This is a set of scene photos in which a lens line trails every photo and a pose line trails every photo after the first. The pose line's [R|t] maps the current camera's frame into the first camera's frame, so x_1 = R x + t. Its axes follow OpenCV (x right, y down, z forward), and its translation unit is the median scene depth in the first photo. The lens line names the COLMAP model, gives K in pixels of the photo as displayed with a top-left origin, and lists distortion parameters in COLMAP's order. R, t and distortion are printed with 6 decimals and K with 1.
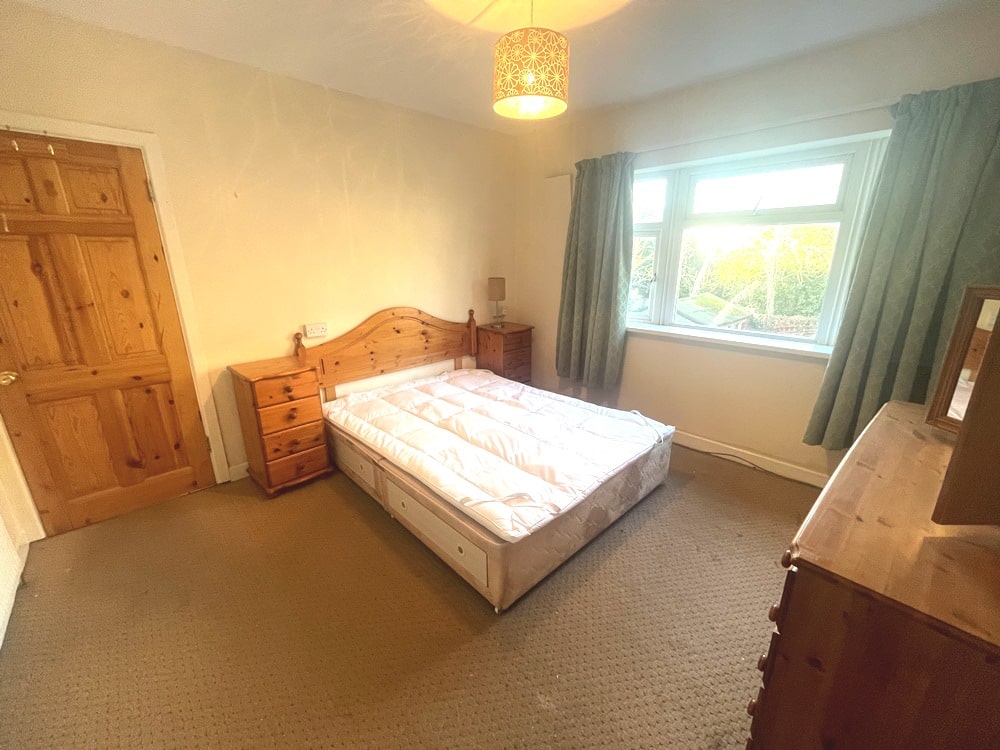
lens RADIAL K [[406.1, 0, 497.2], [0, 406.1, 374.3], [0, 0, 1]] dist [-0.003202, 0.000262]
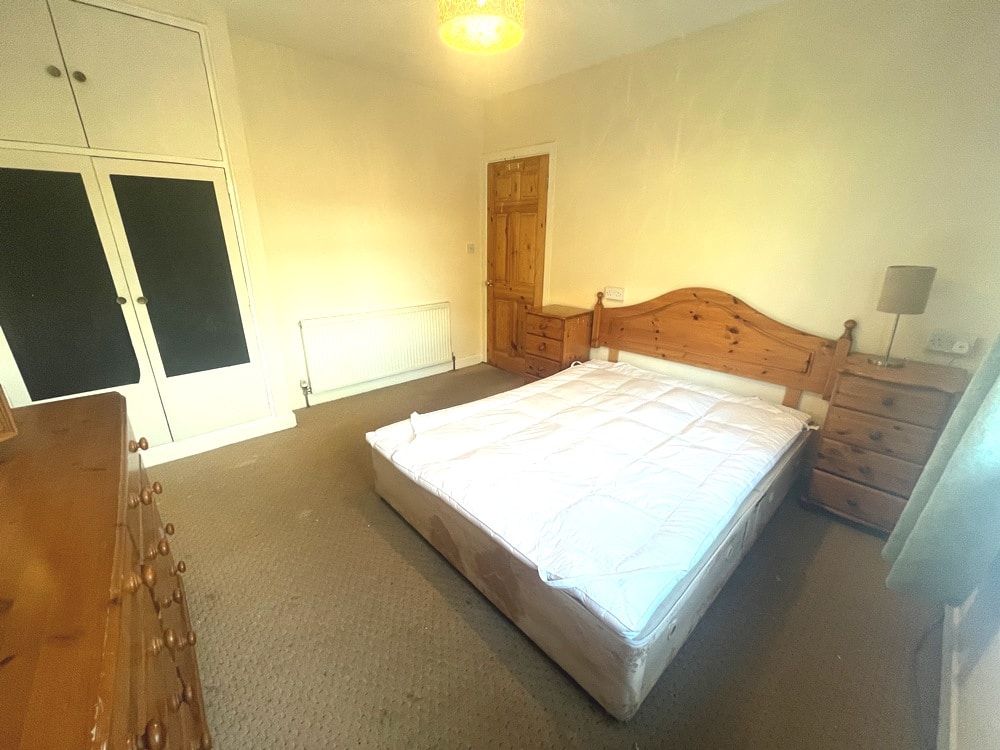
lens RADIAL K [[406.1, 0, 495.3], [0, 406.1, 371.2], [0, 0, 1]] dist [-0.003202, 0.000262]
pose [[-0.012305, 0.325854, -0.945340, 0.667158], [-0.288565, 0.904031, 0.315371, -0.175963], [0.957381, 0.276672, 0.082906, 0.683782]]
